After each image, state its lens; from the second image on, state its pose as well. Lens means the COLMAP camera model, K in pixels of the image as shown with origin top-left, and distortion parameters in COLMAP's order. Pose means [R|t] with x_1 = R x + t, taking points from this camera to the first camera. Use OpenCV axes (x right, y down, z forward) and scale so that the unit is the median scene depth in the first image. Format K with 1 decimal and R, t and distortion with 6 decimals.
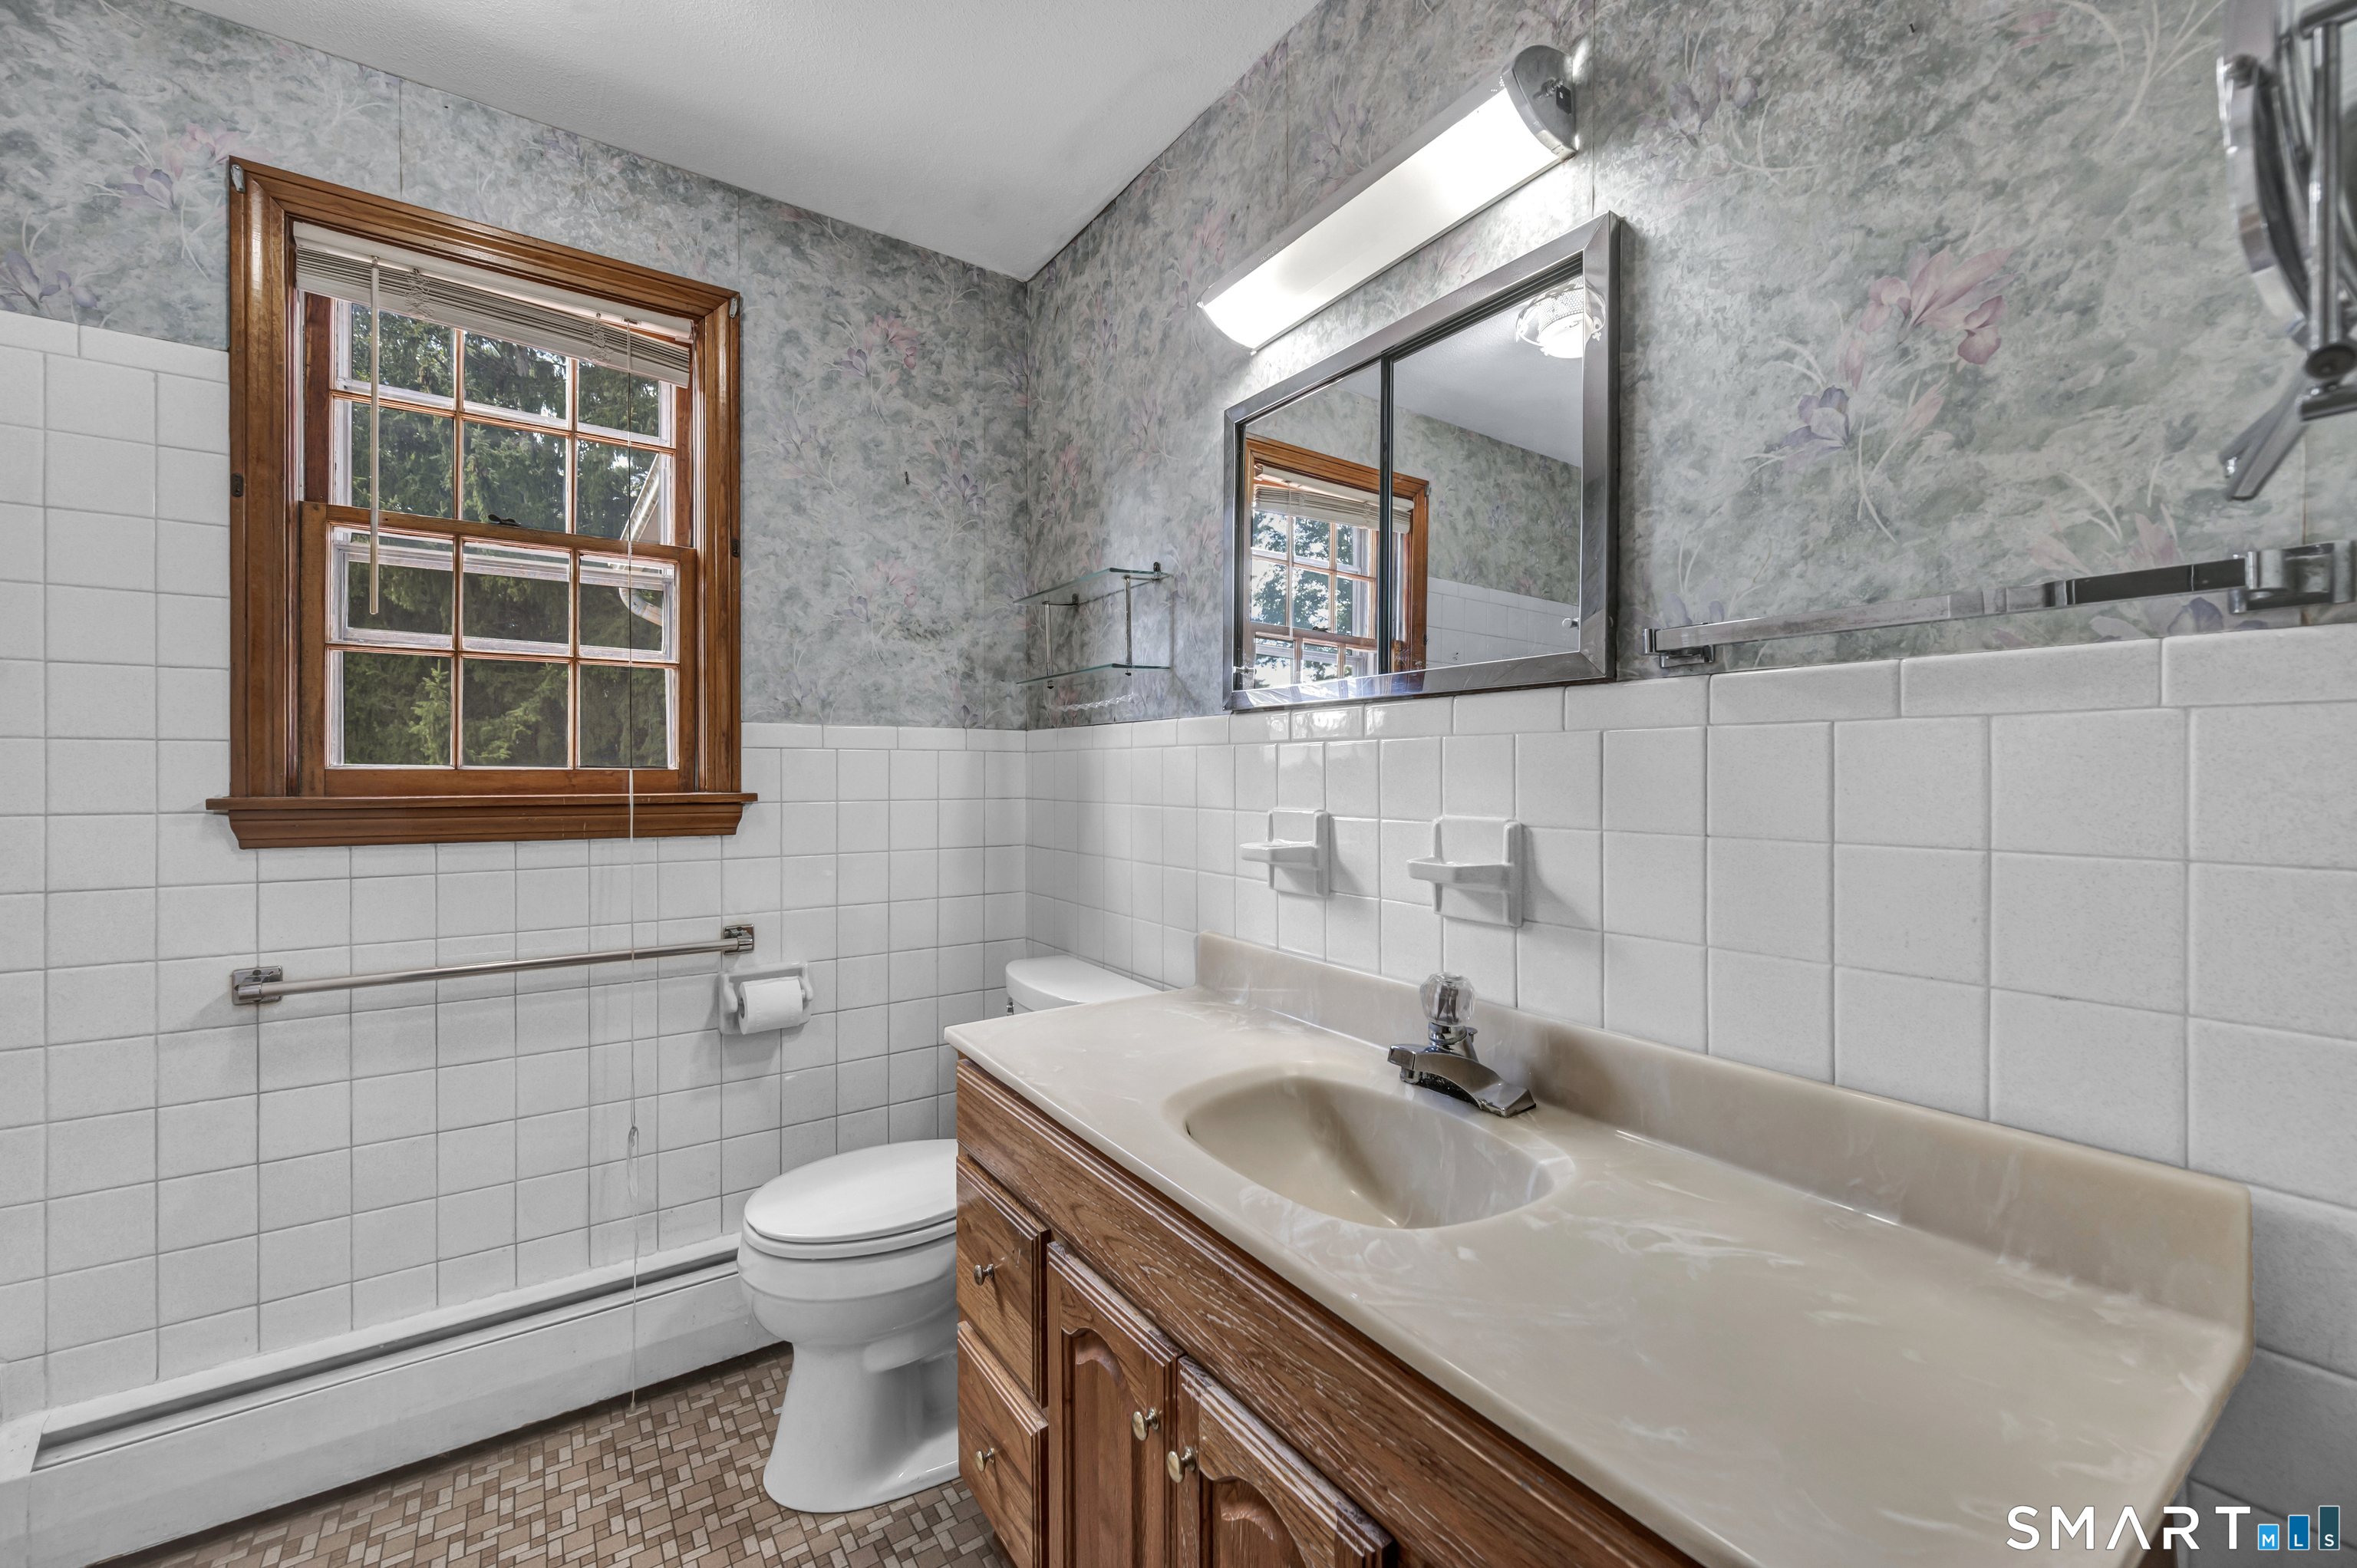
lens RADIAL K [[942.4, 0, 1188.5], [0, 942.4, 791.4], [0, 0, 1]] dist [-0.000830, -0.000445]
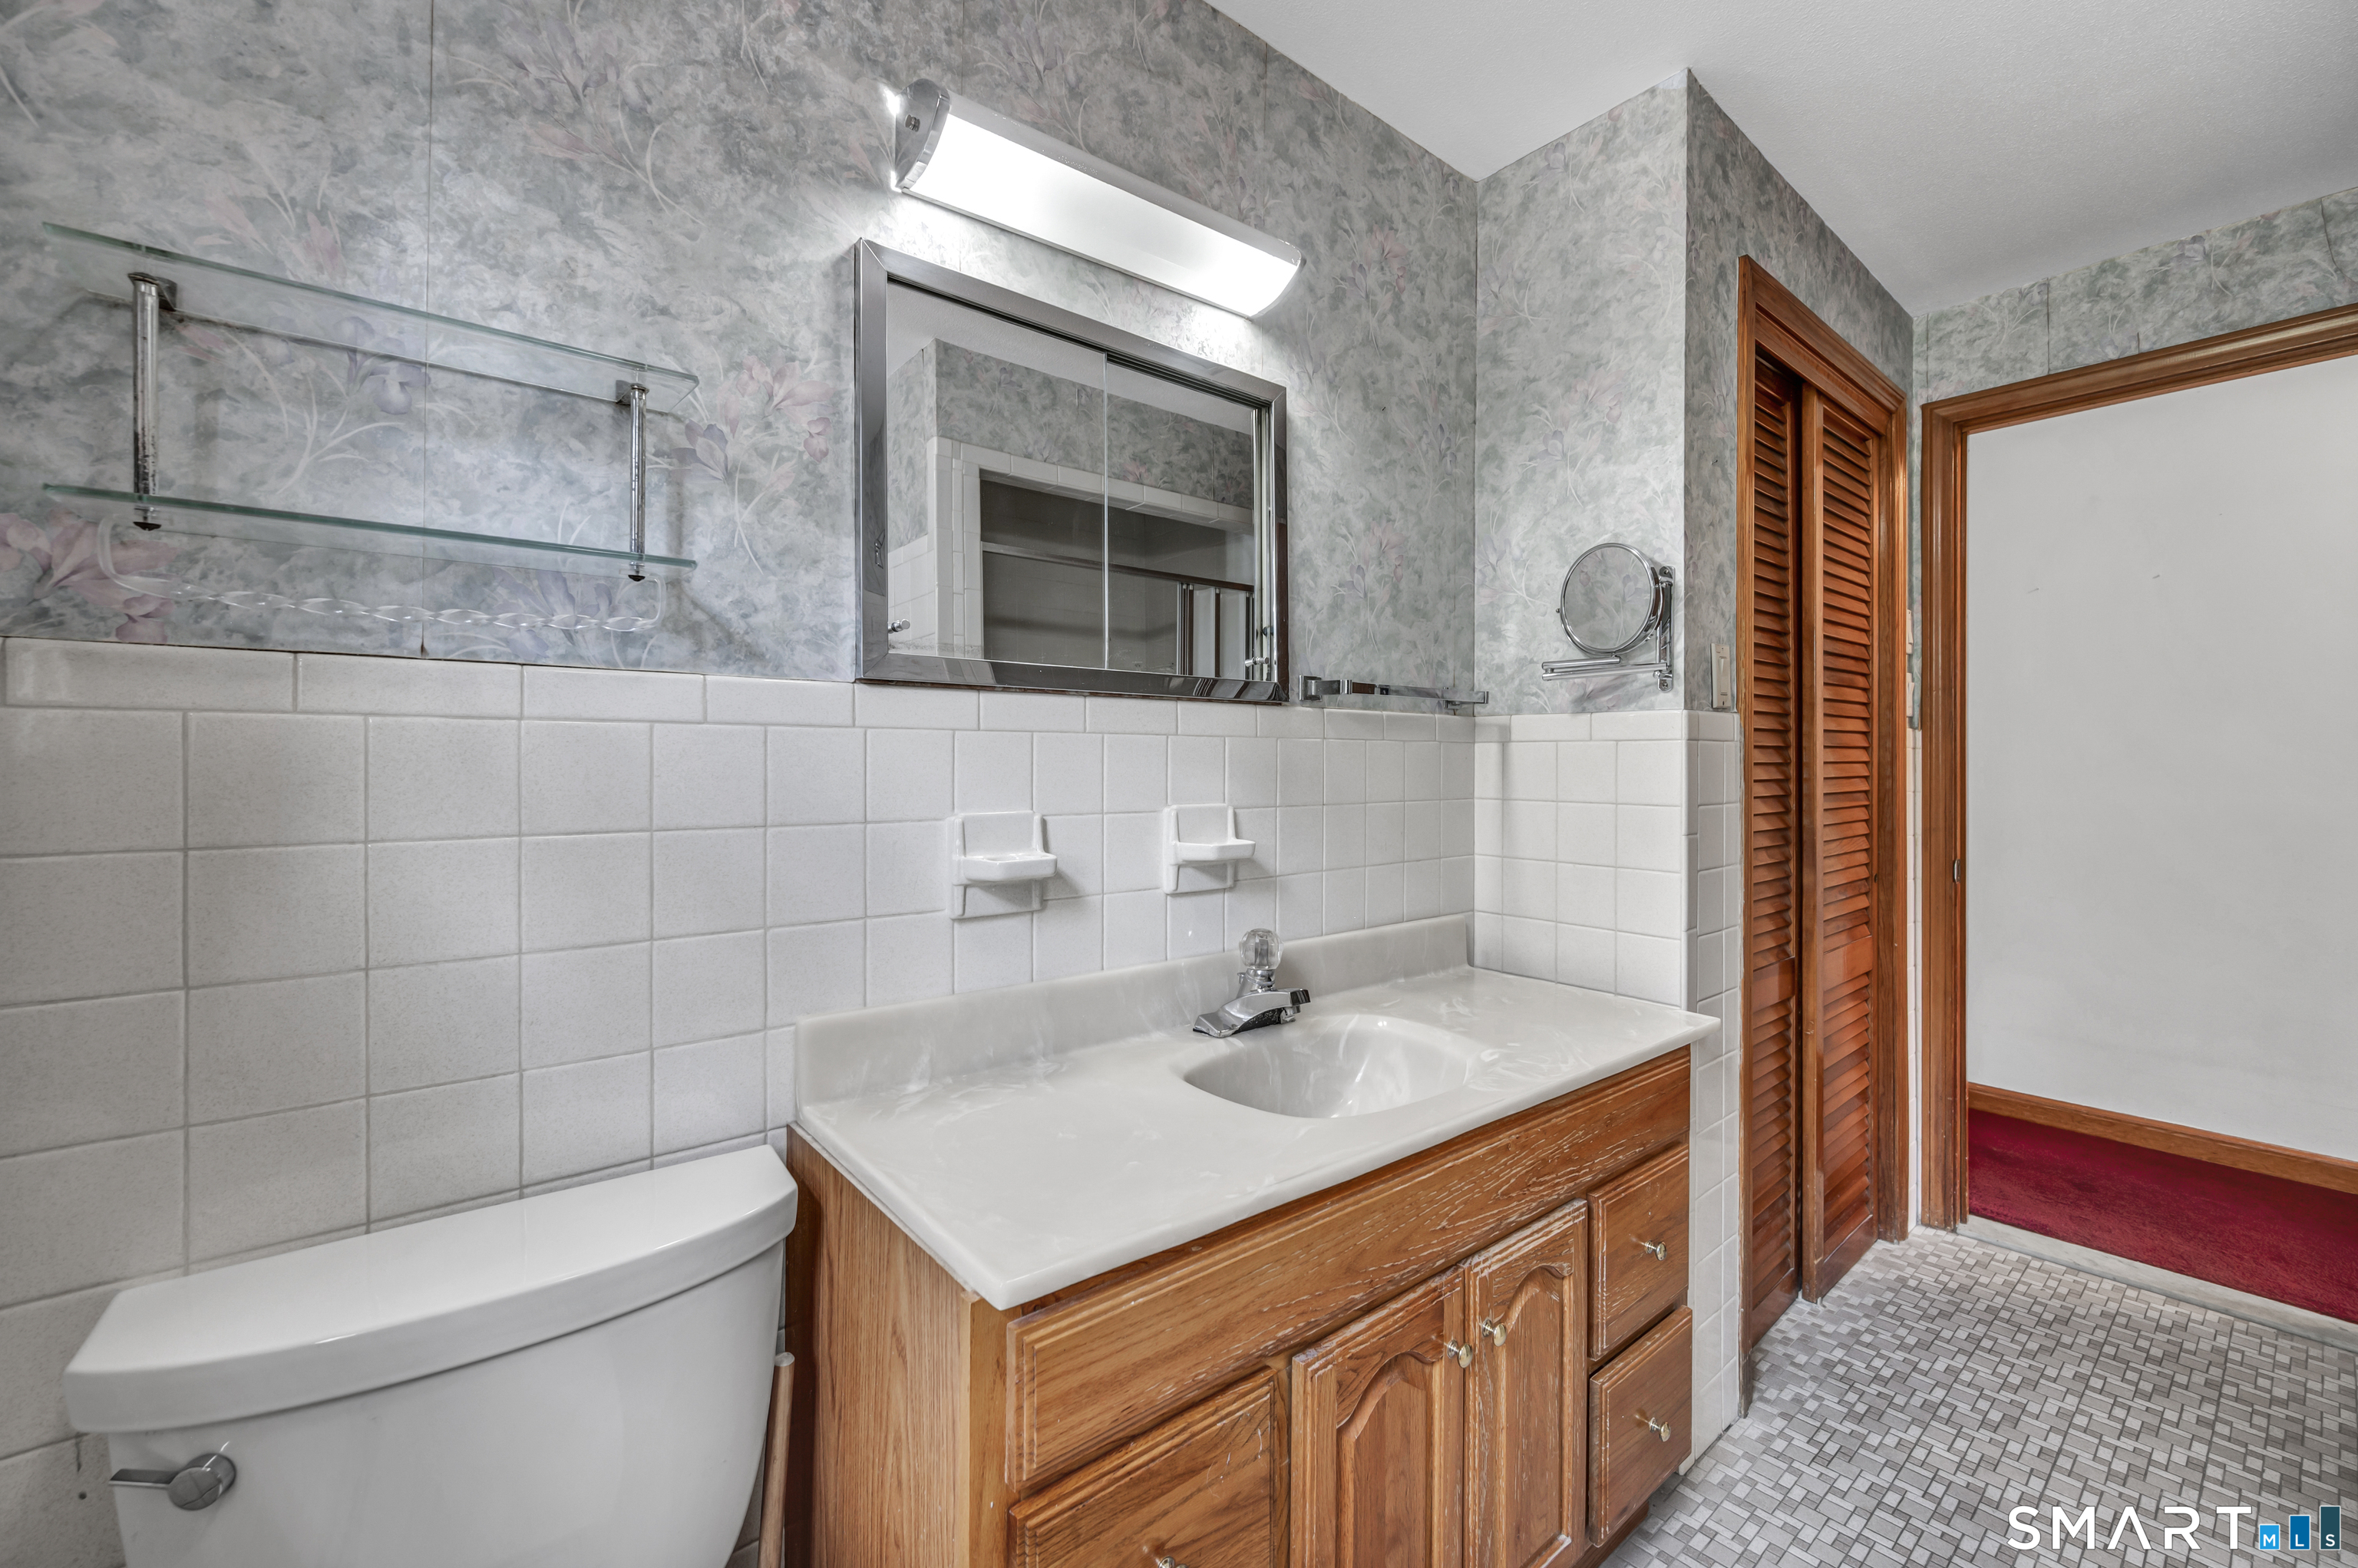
lens RADIAL K [[942.9, 0, 1189.0], [0, 942.9, 791.4], [0, 0, 1]] dist [-0.000830, -0.000445]
pose [[-0.069451, -0.022093, 0.997341, -0.704227], [0.024444, 0.999417, 0.023842, -0.014880], [-0.997286, 0.026035, -0.068870, 0.867250]]
